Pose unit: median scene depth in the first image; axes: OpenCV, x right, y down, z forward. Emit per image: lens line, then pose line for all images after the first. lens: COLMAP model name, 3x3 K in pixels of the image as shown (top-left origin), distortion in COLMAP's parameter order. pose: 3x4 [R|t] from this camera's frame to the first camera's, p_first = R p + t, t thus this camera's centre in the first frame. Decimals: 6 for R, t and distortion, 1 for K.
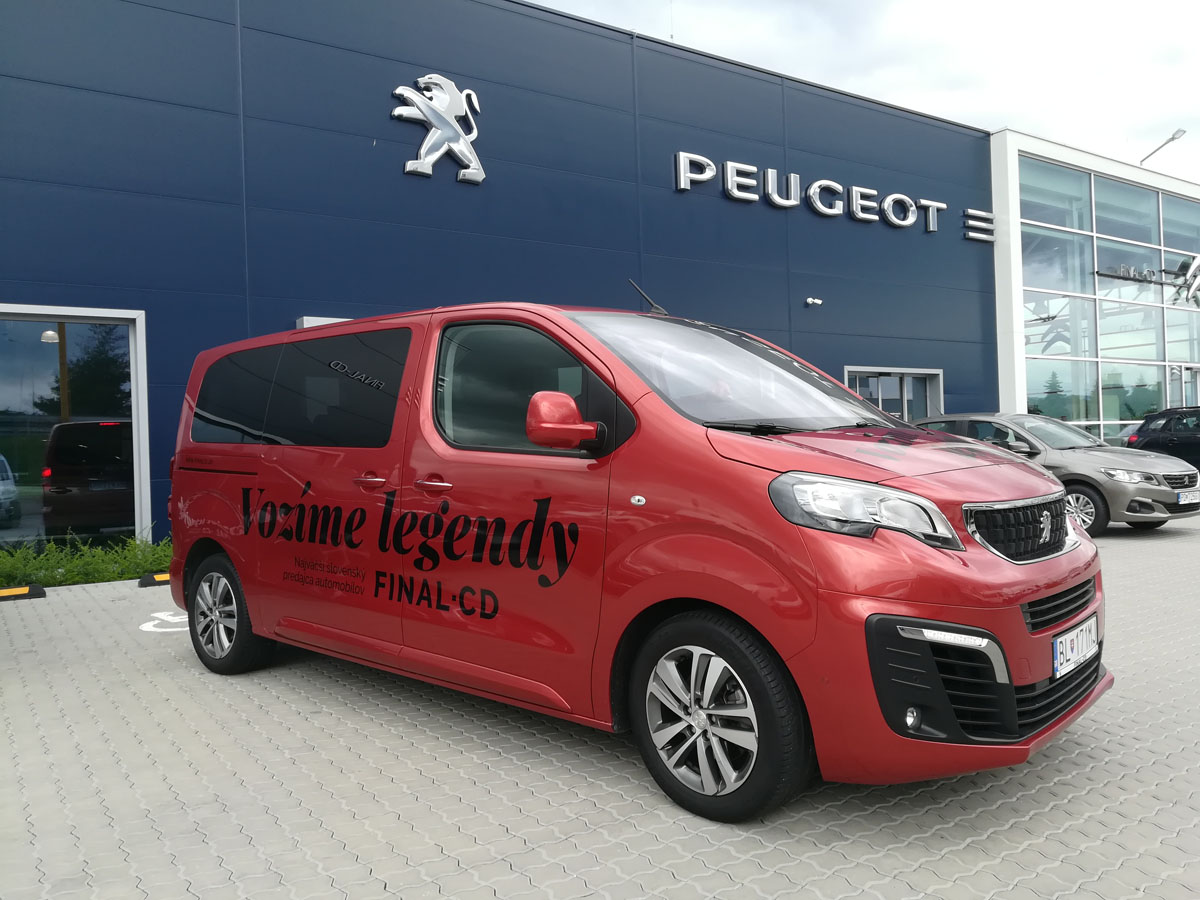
lens RADIAL K [[939.6, 0, 616.1], [0, 939.6, 445.4], [0, 0, 1]] dist [0.072418, -0.100012]
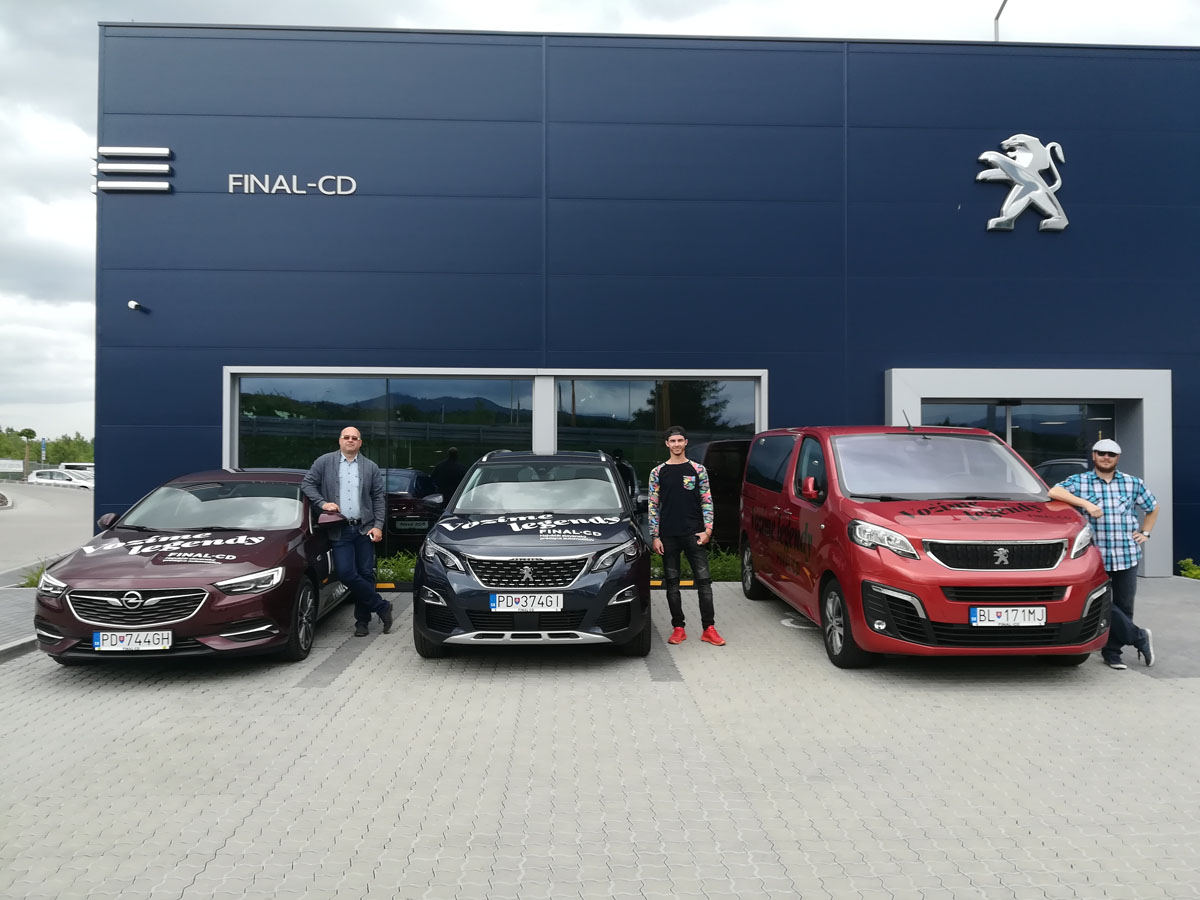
lens RADIAL K [[939.6, 0, 616.1], [0, 939.6, 445.4], [0, 0, 1]] dist [0.072418, -0.100012]
pose [[0.844263, 0.016684, -0.535669, 0.005486], [-0.022149, 0.999748, -0.003769, -0.027000], [0.535471, 0.015047, 0.844420, -0.139439]]
